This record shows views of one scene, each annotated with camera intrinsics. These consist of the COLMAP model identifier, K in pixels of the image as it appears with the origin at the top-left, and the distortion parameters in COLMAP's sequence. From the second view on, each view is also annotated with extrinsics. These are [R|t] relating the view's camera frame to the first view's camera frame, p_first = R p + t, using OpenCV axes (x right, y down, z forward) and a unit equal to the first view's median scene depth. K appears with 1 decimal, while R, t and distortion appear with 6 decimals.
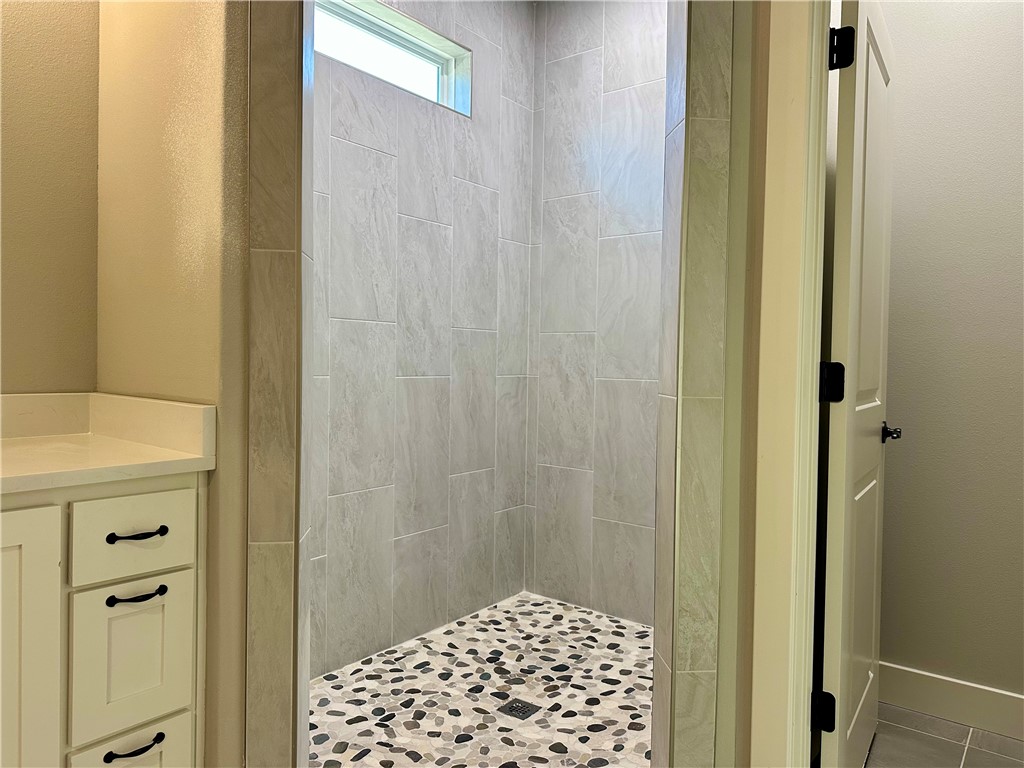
lens RADIAL K [[718.8, 0, 511.2], [0, 718.8, 379.9], [0, 0, 1]] dist [0.144616, -0.249116]
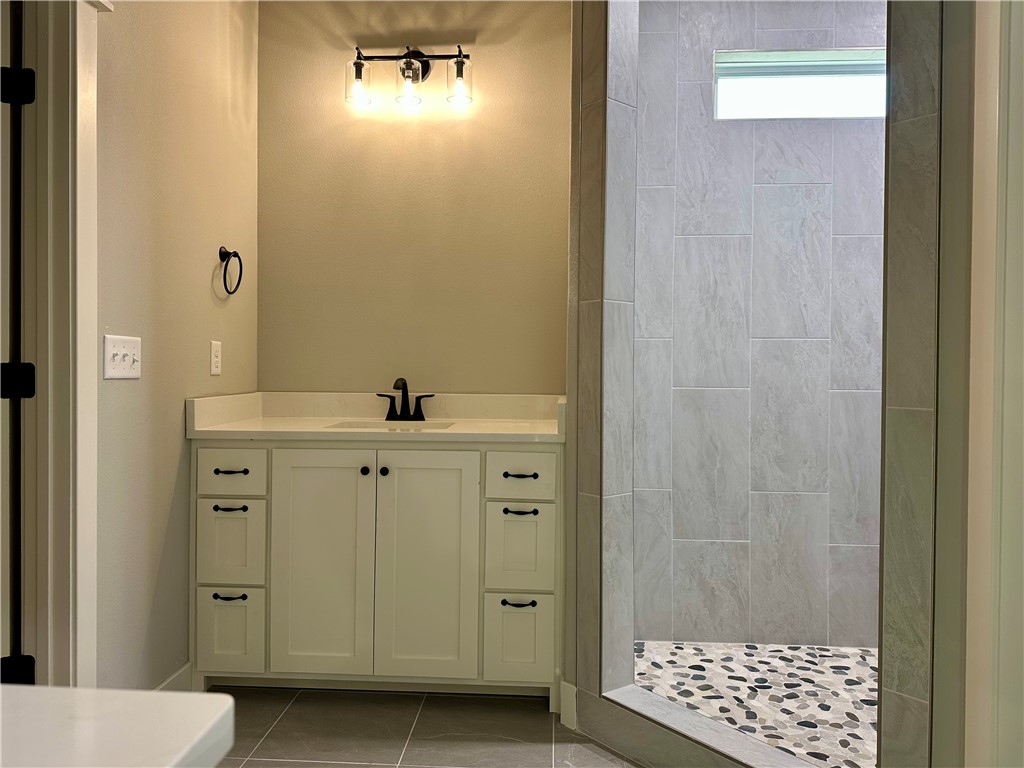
lens RADIAL K [[718.8, 0, 511.2], [0, 718.8, 379.9], [0, 0, 1]] dist [0.144616, -0.249116]
pose [[0.554108, -0.003322, -0.832438, 0.508026], [-0.021376, 0.999605, -0.018219, 0.011516], [0.832170, 0.027890, 0.553818, 0.026115]]
